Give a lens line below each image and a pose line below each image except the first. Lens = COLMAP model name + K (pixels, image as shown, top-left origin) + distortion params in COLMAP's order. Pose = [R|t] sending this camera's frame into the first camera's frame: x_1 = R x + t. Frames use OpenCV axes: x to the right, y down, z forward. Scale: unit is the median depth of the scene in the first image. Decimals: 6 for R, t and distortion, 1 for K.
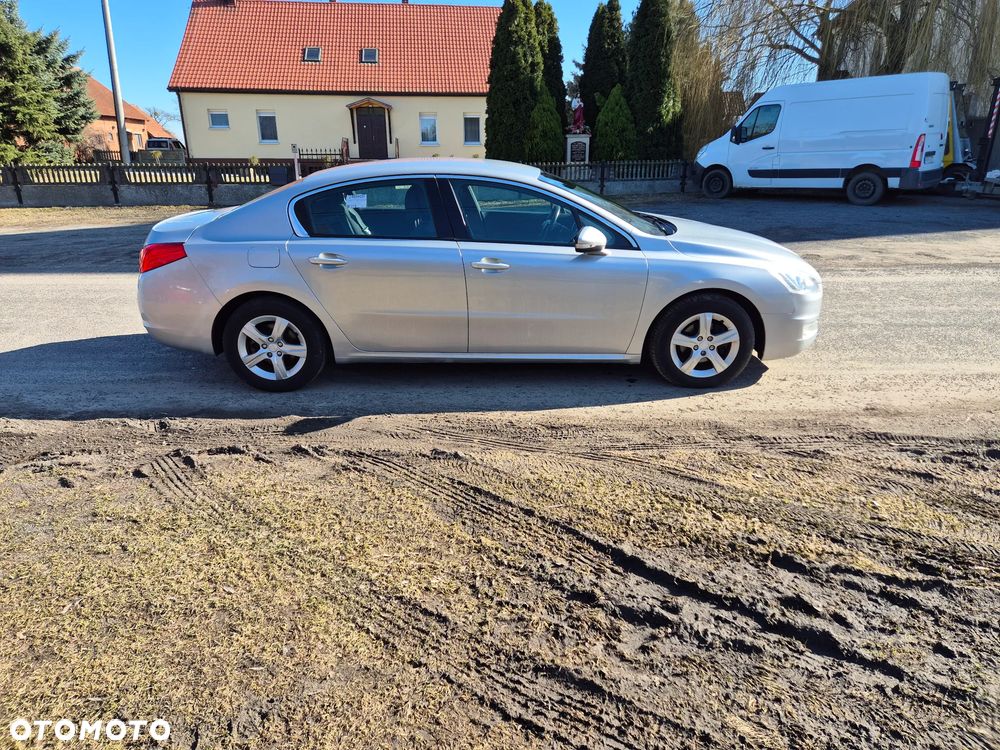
lens RADIAL K [[662.6, 0, 501.2], [0, 662.6, 369.5], [0, 0, 1]] dist [0.072370, -0.056556]
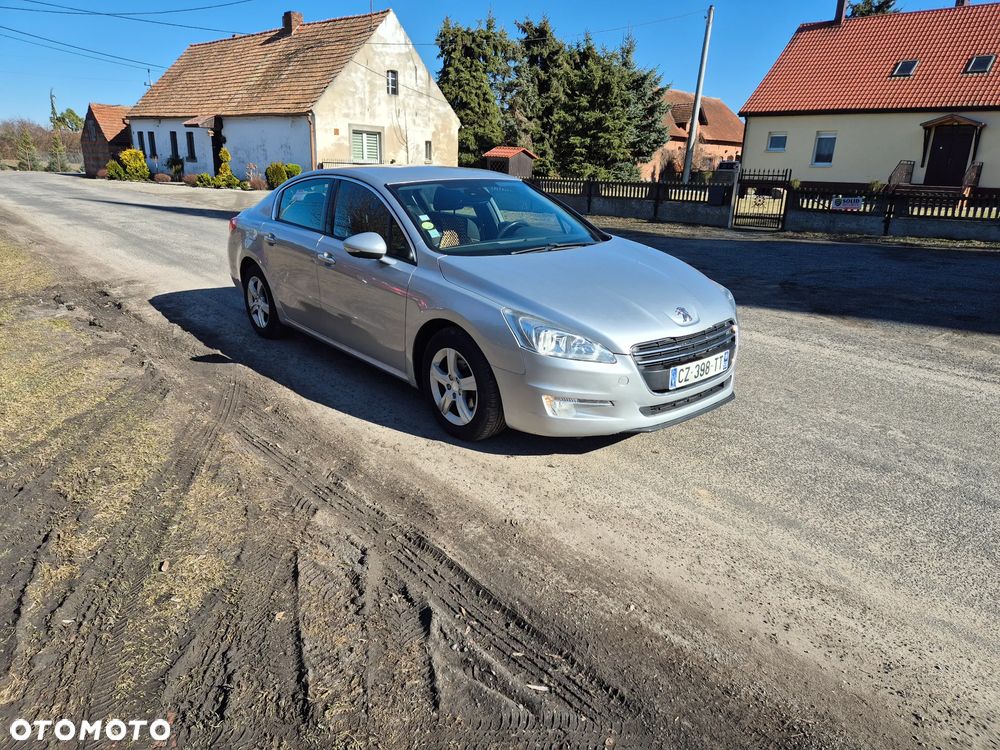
lens RADIAL K [[662.6, 0, 501.5], [0, 662.6, 373.9], [0, 0, 1]] dist [0.072370, -0.056556]
pose [[0.649279, 0.250163, -0.718231, 0.945018], [-0.269217, 0.958810, 0.090586, -0.144533], [0.711308, 0.134544, 0.689883, 0.453896]]
